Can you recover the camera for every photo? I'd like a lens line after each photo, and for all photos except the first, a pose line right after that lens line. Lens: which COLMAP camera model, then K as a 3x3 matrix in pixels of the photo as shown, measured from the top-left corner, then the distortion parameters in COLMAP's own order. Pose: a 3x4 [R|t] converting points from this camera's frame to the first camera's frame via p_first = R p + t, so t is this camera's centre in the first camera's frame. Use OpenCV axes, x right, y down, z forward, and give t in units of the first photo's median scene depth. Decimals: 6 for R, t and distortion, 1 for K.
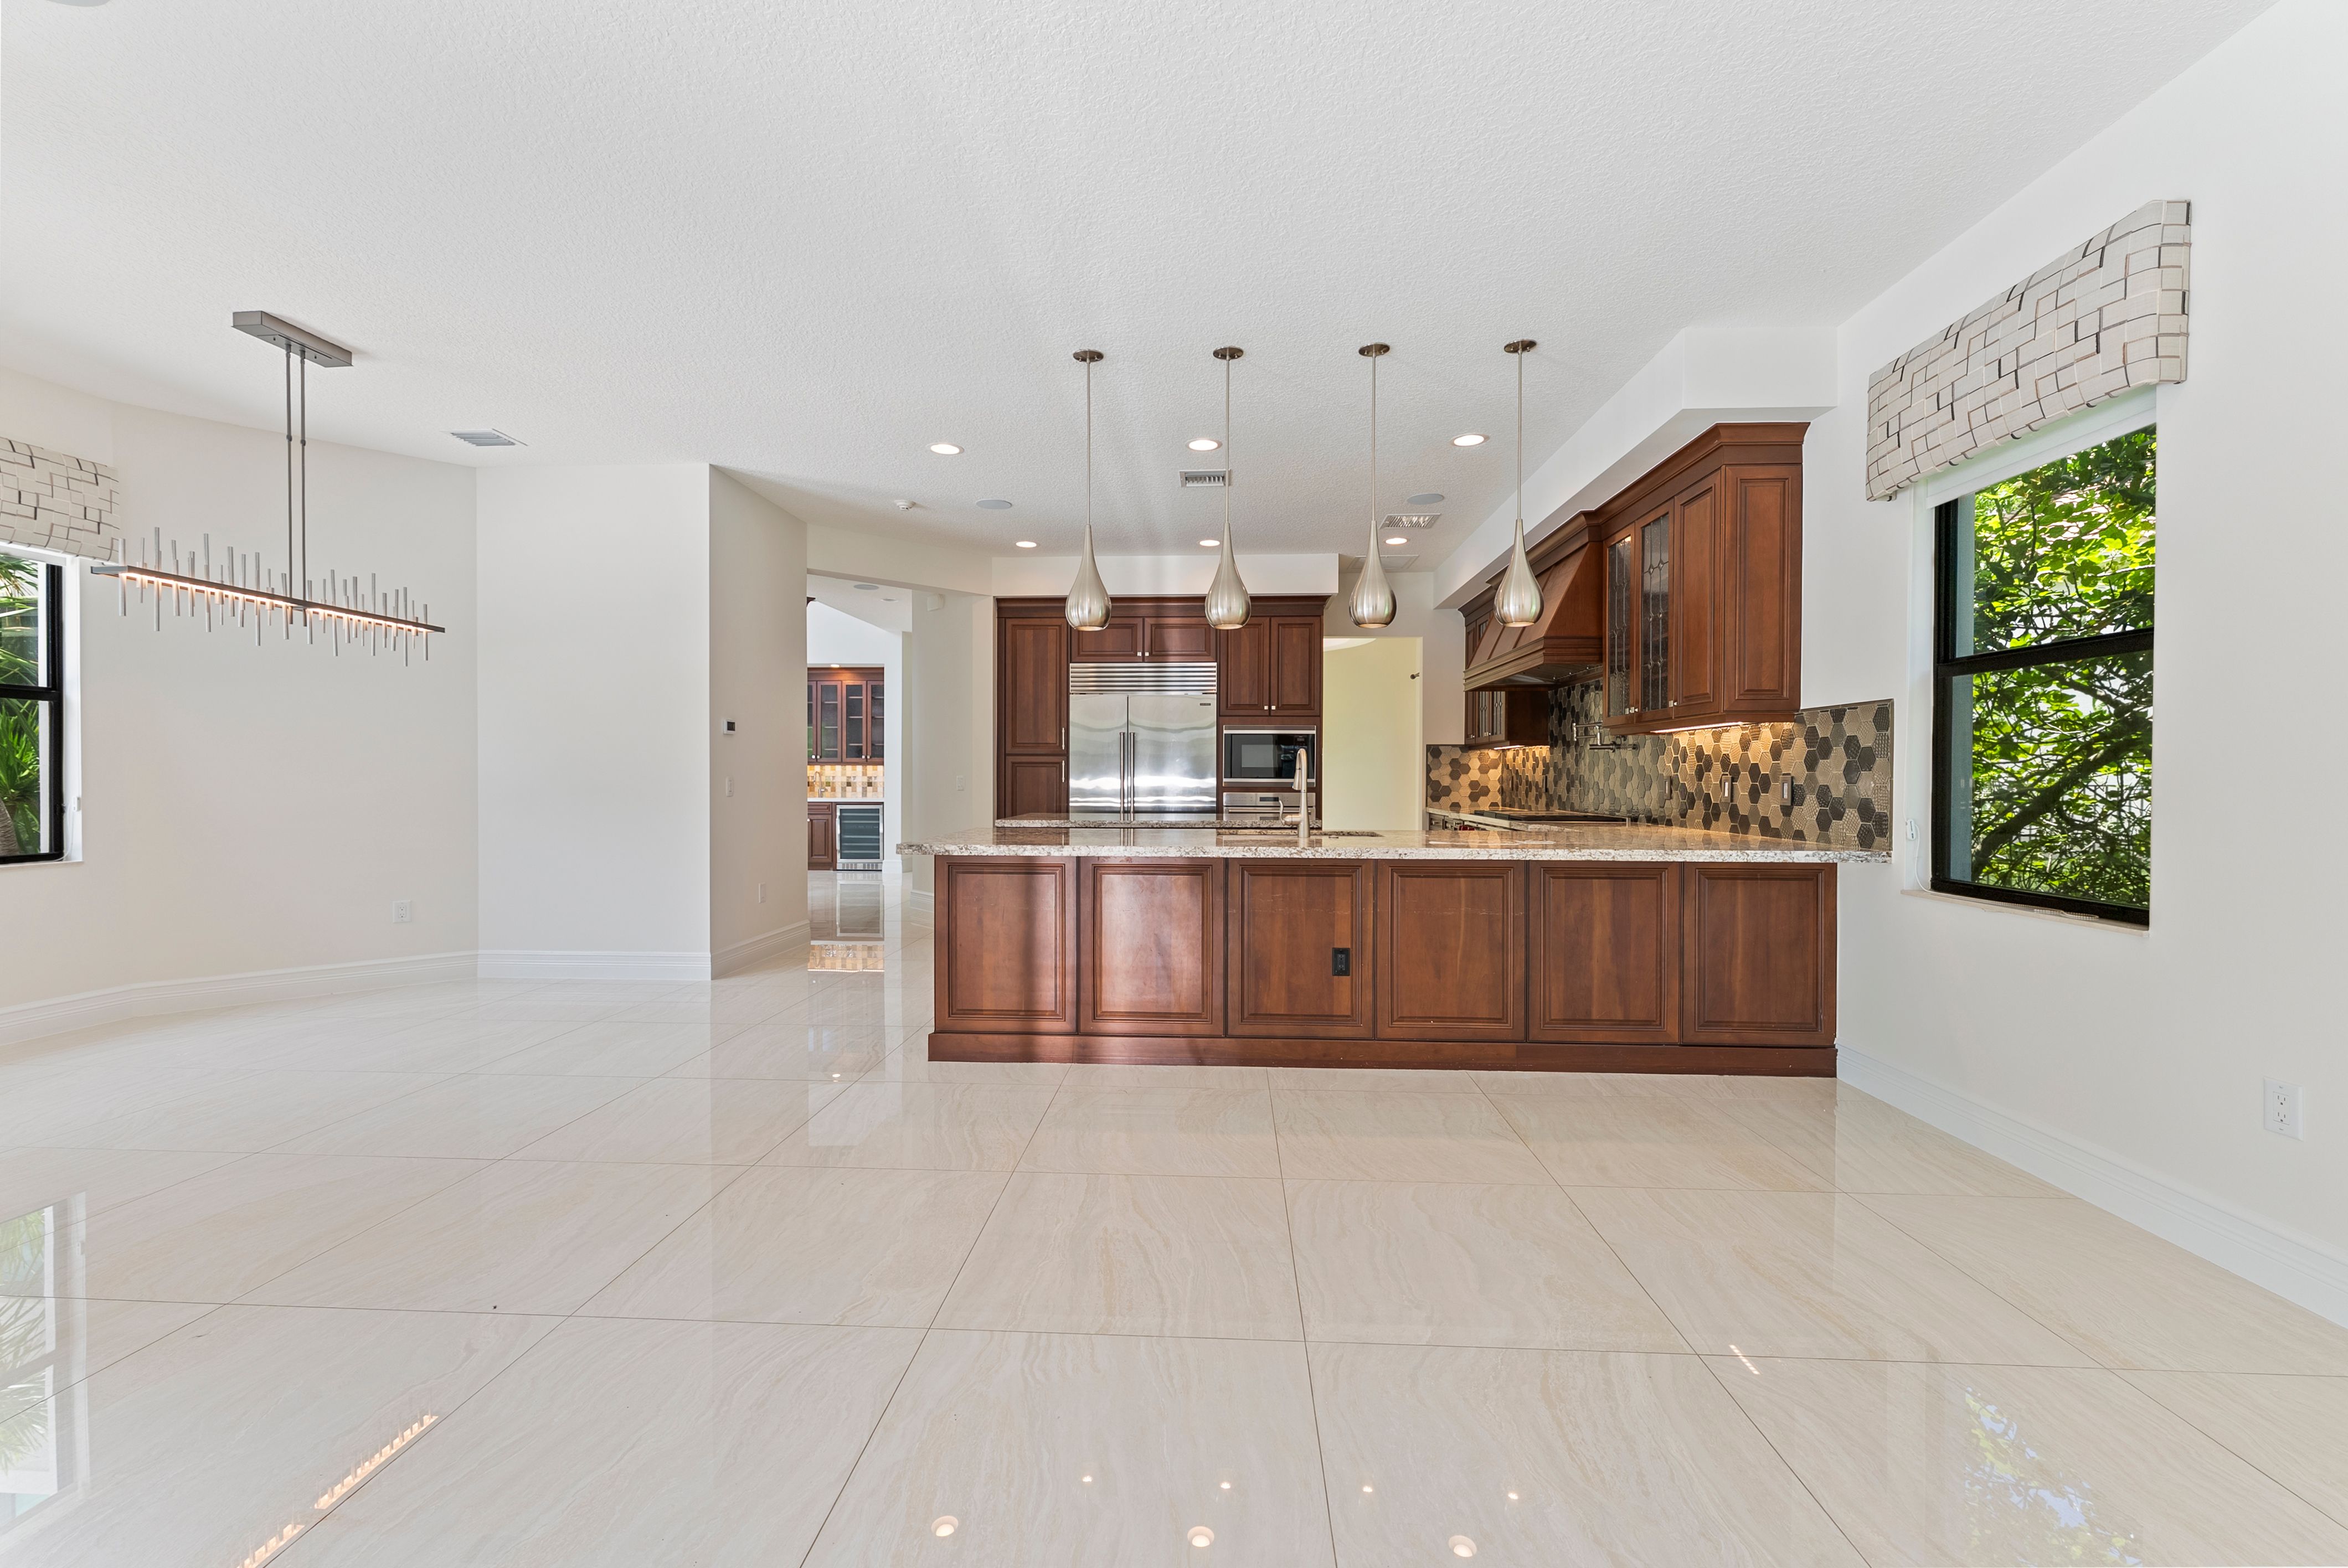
lens RADIAL K [[951.4, 0, 1185.1], [0, 951.4, 780.4], [0, 0, 1]] dist [0.001290, -0.000471]
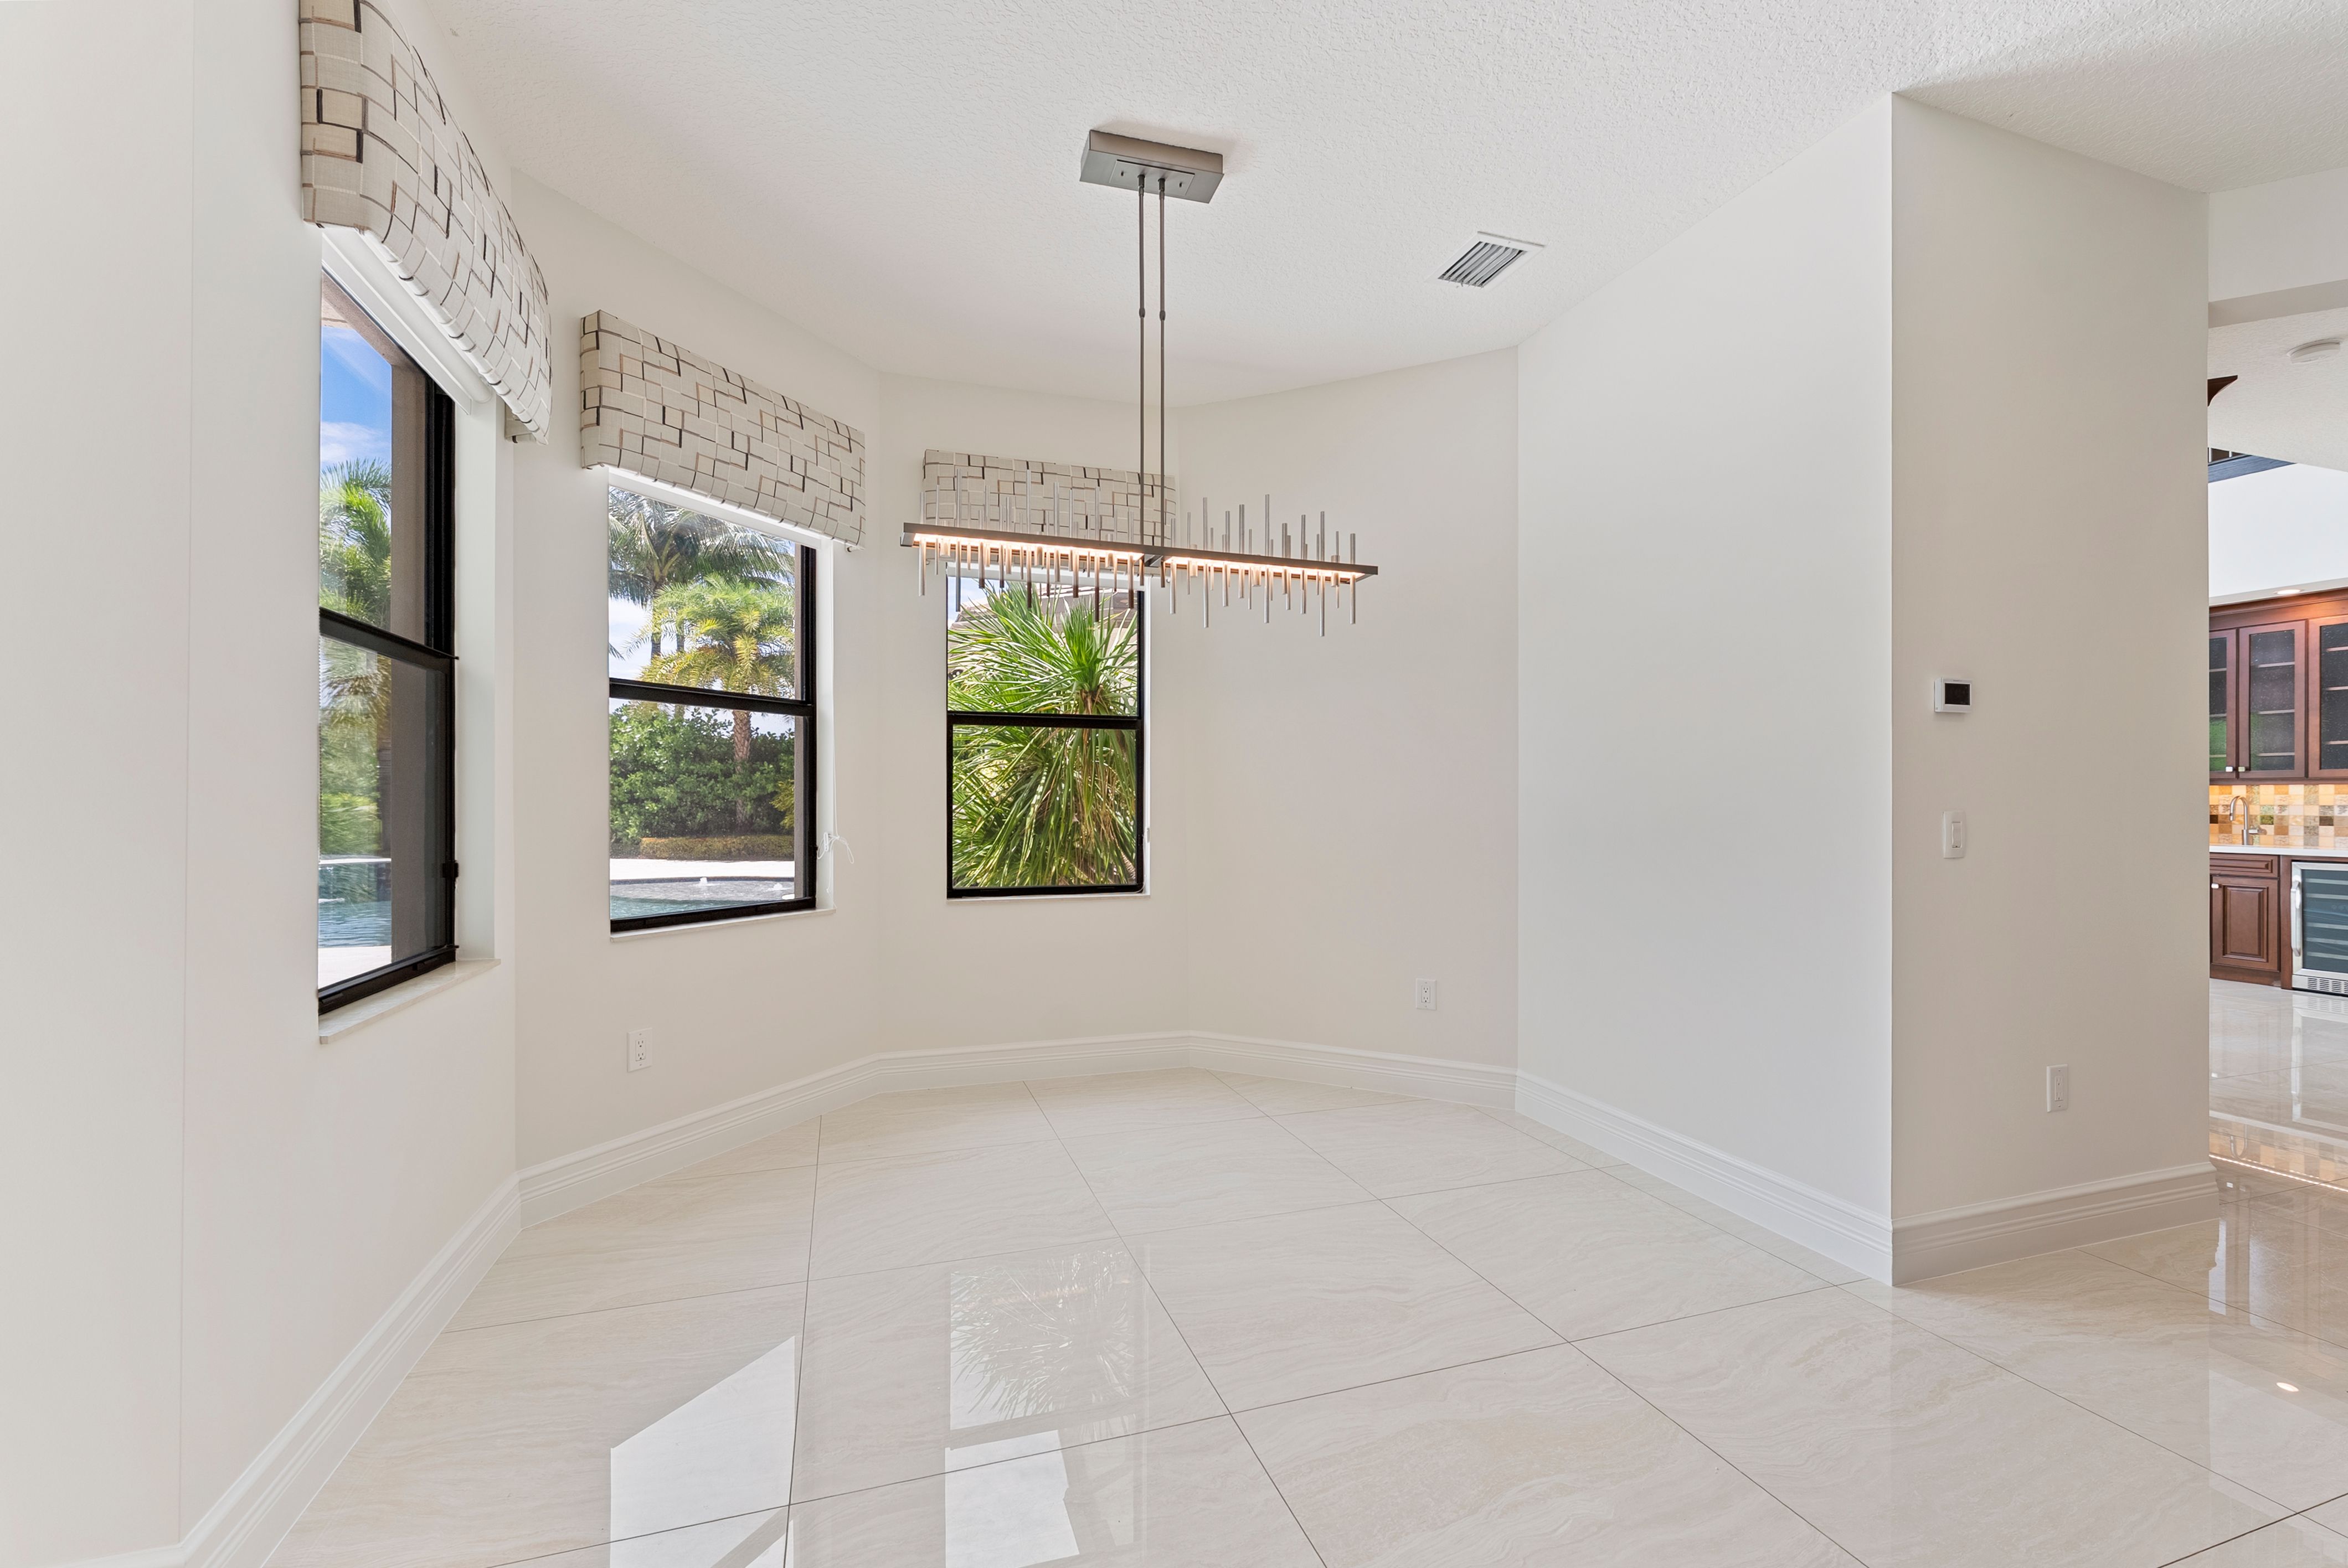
lens RADIAL K [[951.4, 0, 1144.8], [0, 951.4, 796.5], [0, 0, 1]] dist [0.001290, -0.000471]
pose [[0.342032, -0.003392, -0.939682, -0.215928], [-0.004947, 0.999973, -0.005410, -0.007558], [0.939675, 0.006499, 0.342006, 0.550263]]
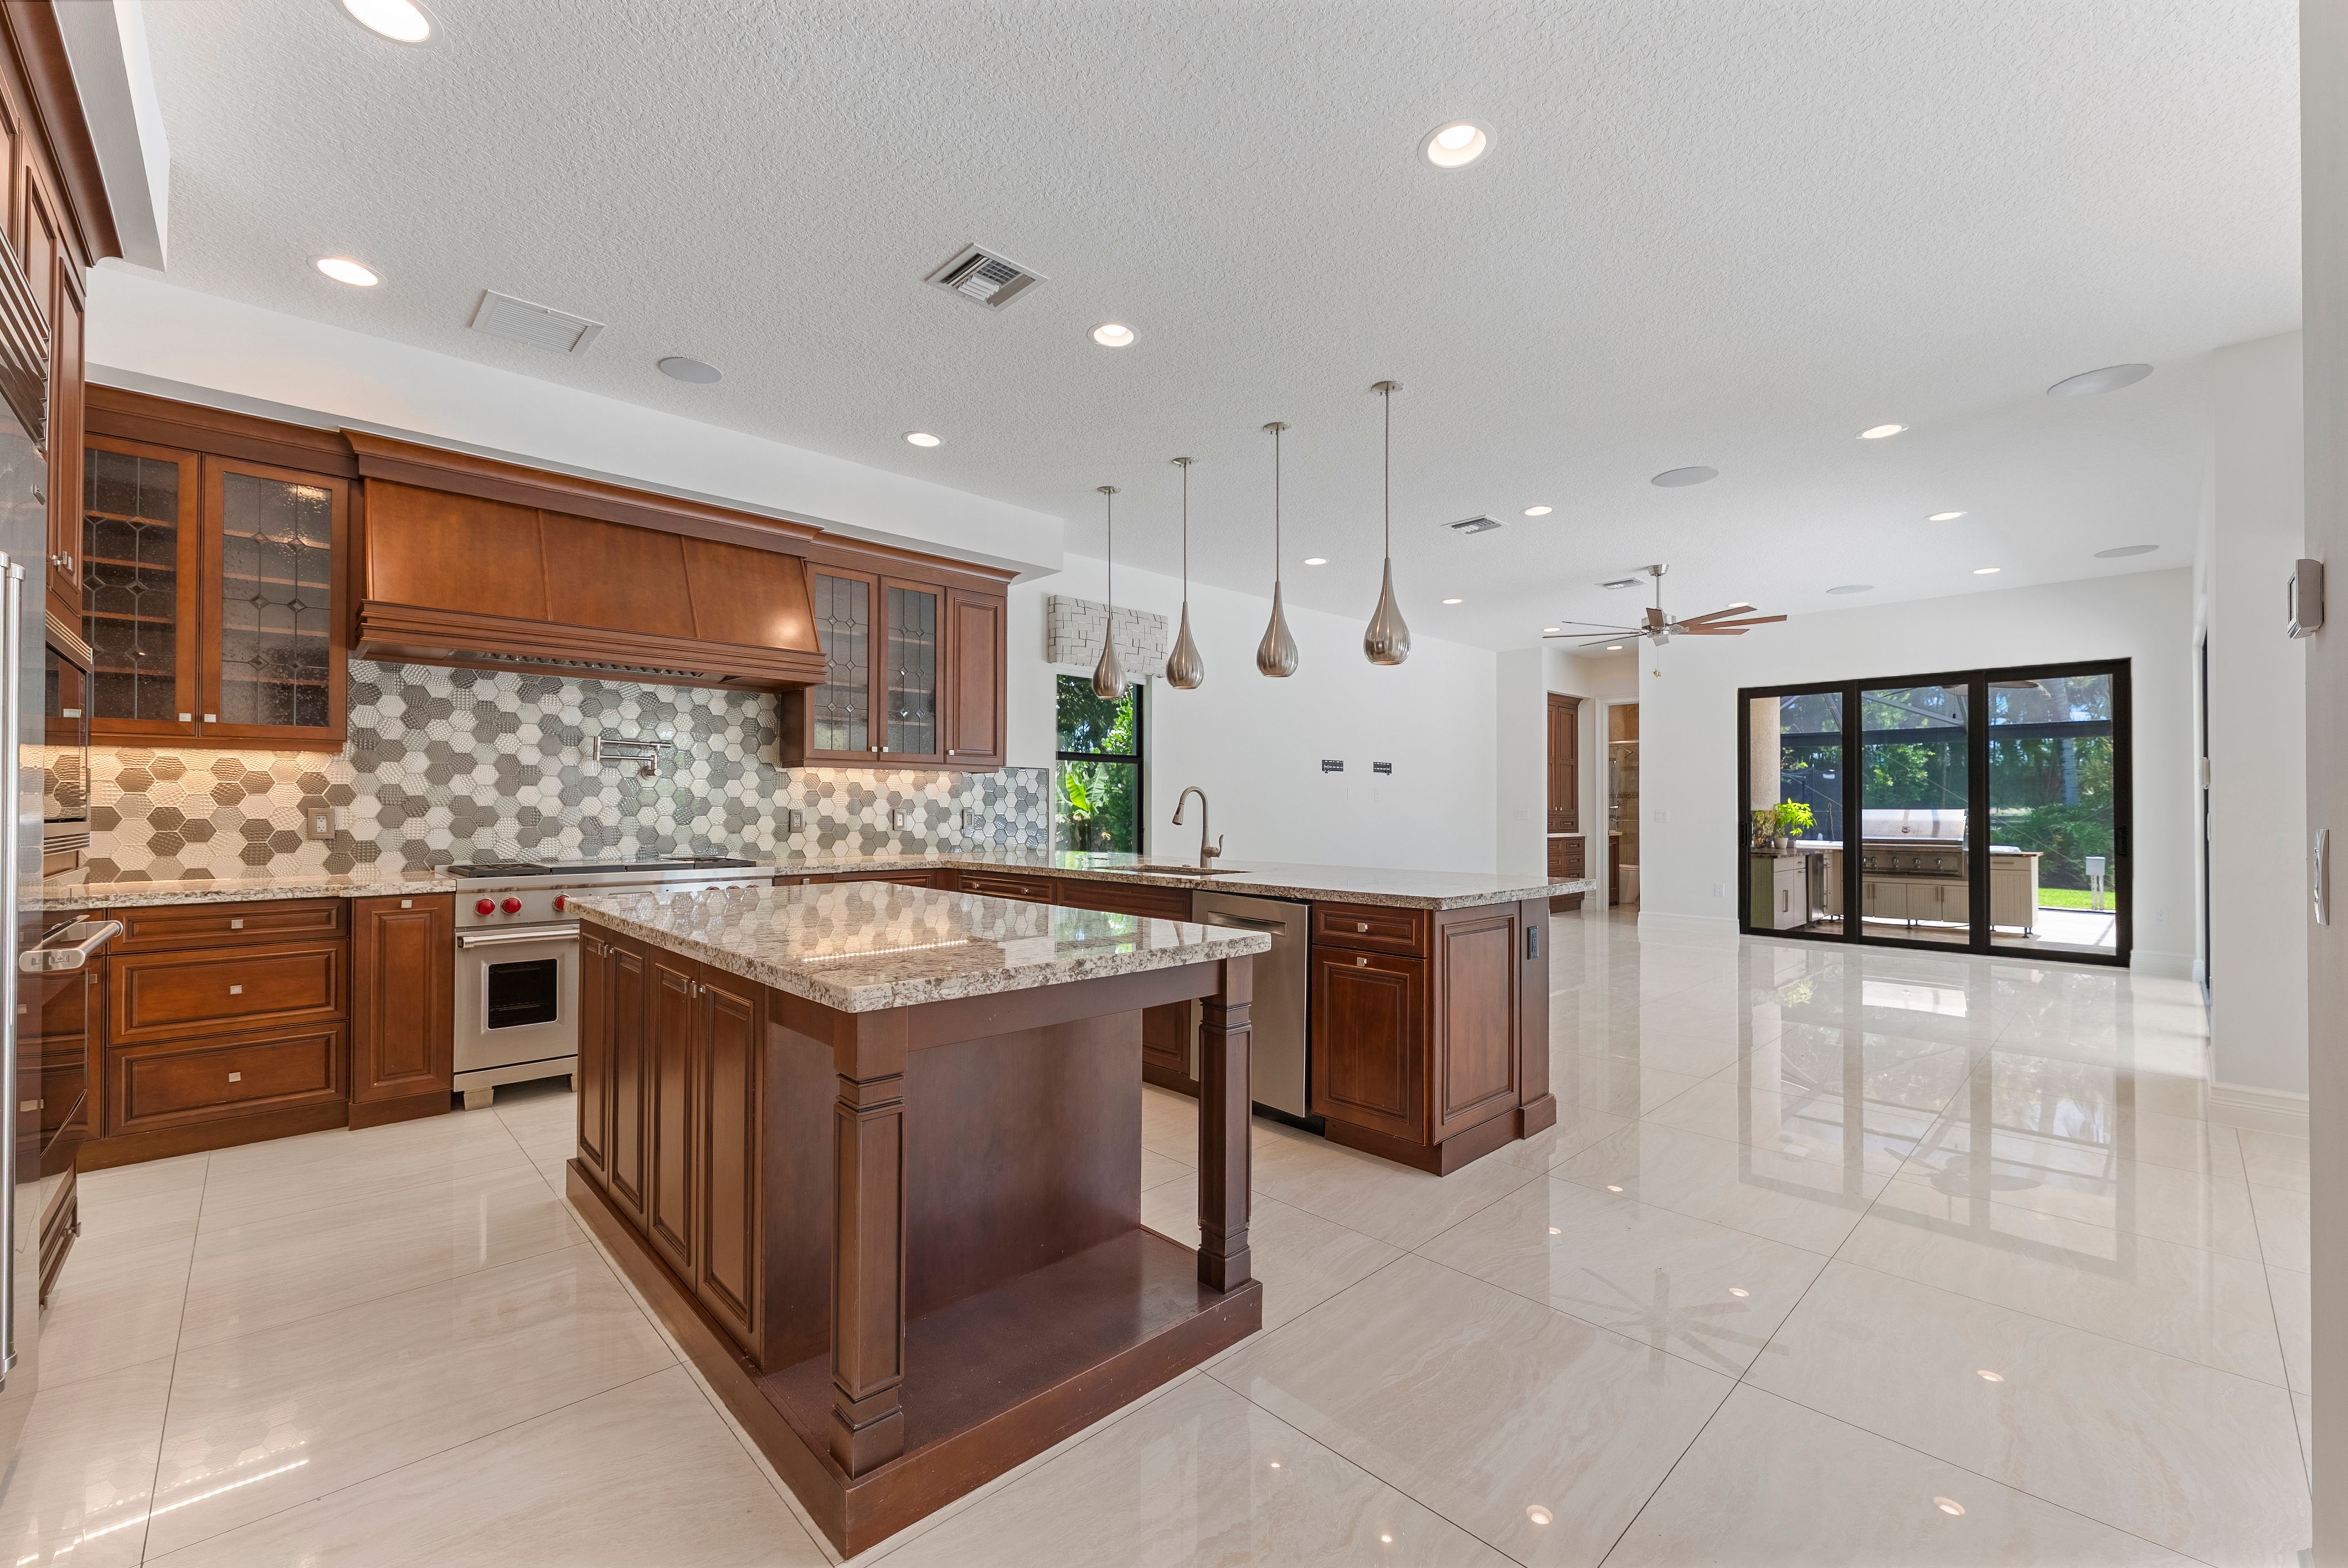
lens RADIAL K [[951.4, 0, 1166.6], [0, 951.4, 805.2], [0, 0, 1]] dist [0.001290, -0.000471]
pose [[-0.717738, -0.001390, 0.696312, -0.475239], [-0.000125, 0.999998, 0.001868, -0.010918], [-0.696313, 0.001254, -0.717737, 1.419746]]
